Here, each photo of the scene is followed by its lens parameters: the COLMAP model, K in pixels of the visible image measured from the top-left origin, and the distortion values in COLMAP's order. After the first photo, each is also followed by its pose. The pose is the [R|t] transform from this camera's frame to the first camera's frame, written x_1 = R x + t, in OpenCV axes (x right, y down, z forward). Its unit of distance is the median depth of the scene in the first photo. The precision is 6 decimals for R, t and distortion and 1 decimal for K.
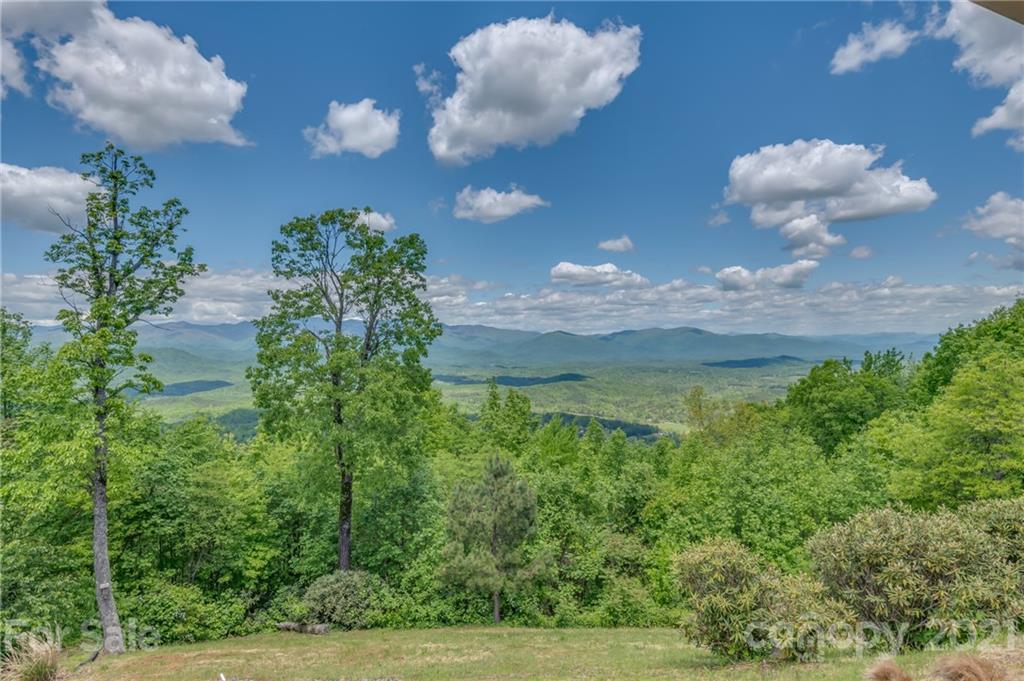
lens RADIAL K [[594.8, 0, 512.0], [0, 594.8, 340.5], [0, 0, 1]] dist [0.023499, -0.000216]
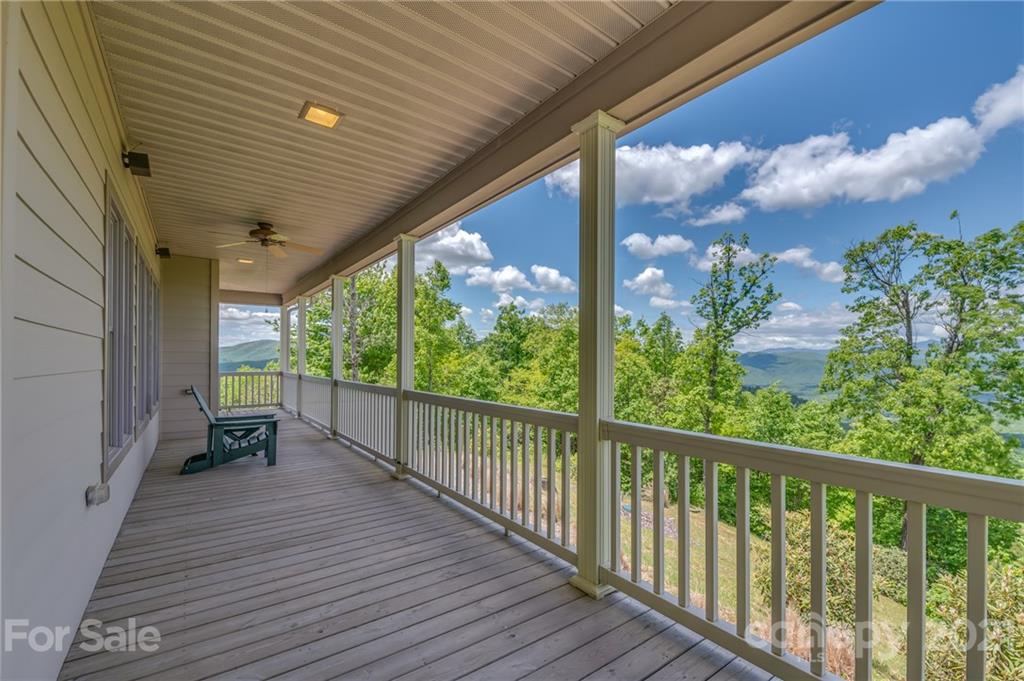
lens RADIAL K [[439.3, 0, 509.7], [0, 439.3, 357.4], [0, 0, 1]] dist [-0.001786, -0.000304]
pose [[0.163500, 0.013035, -0.986457, 0.418026], [-0.005023, 0.999911, 0.012381, 0.020676], [0.986531, 0.002931, 0.163551, 0.149212]]
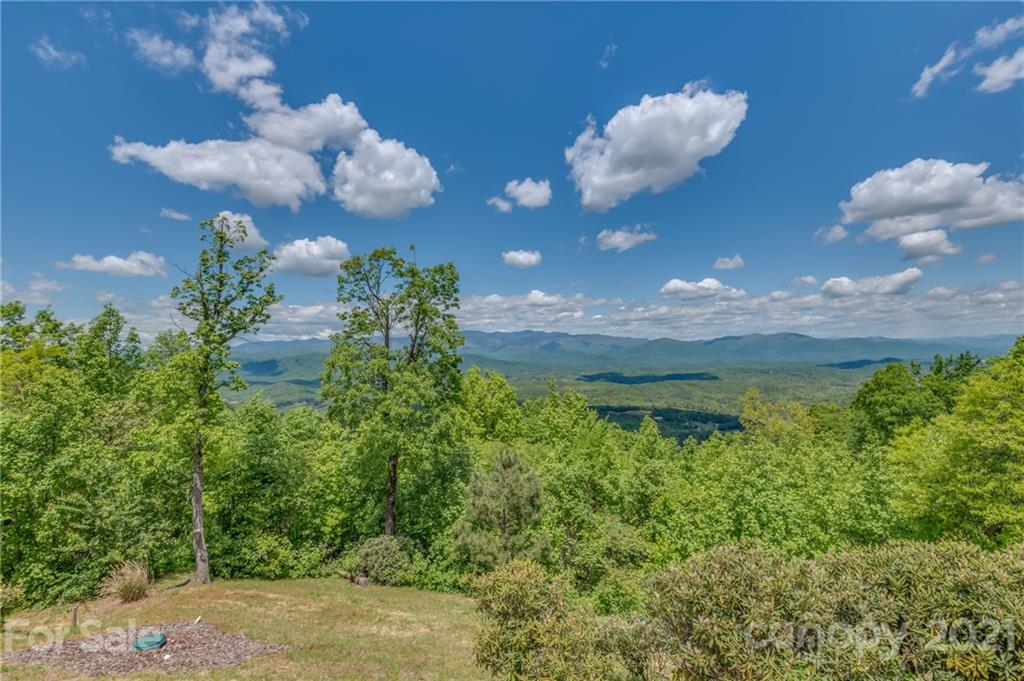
lens RADIAL K [[468.4, 0, 488.5], [0, 468.4, 326.3], [0, 0, 1]] dist [0.001248, -0.009069]
pose [[0.960841, -0.022285, -0.276203, 0.208062], [0.009946, 0.998892, -0.045996, -0.003476], [0.276922, 0.041448, 0.959998, 0.108054]]
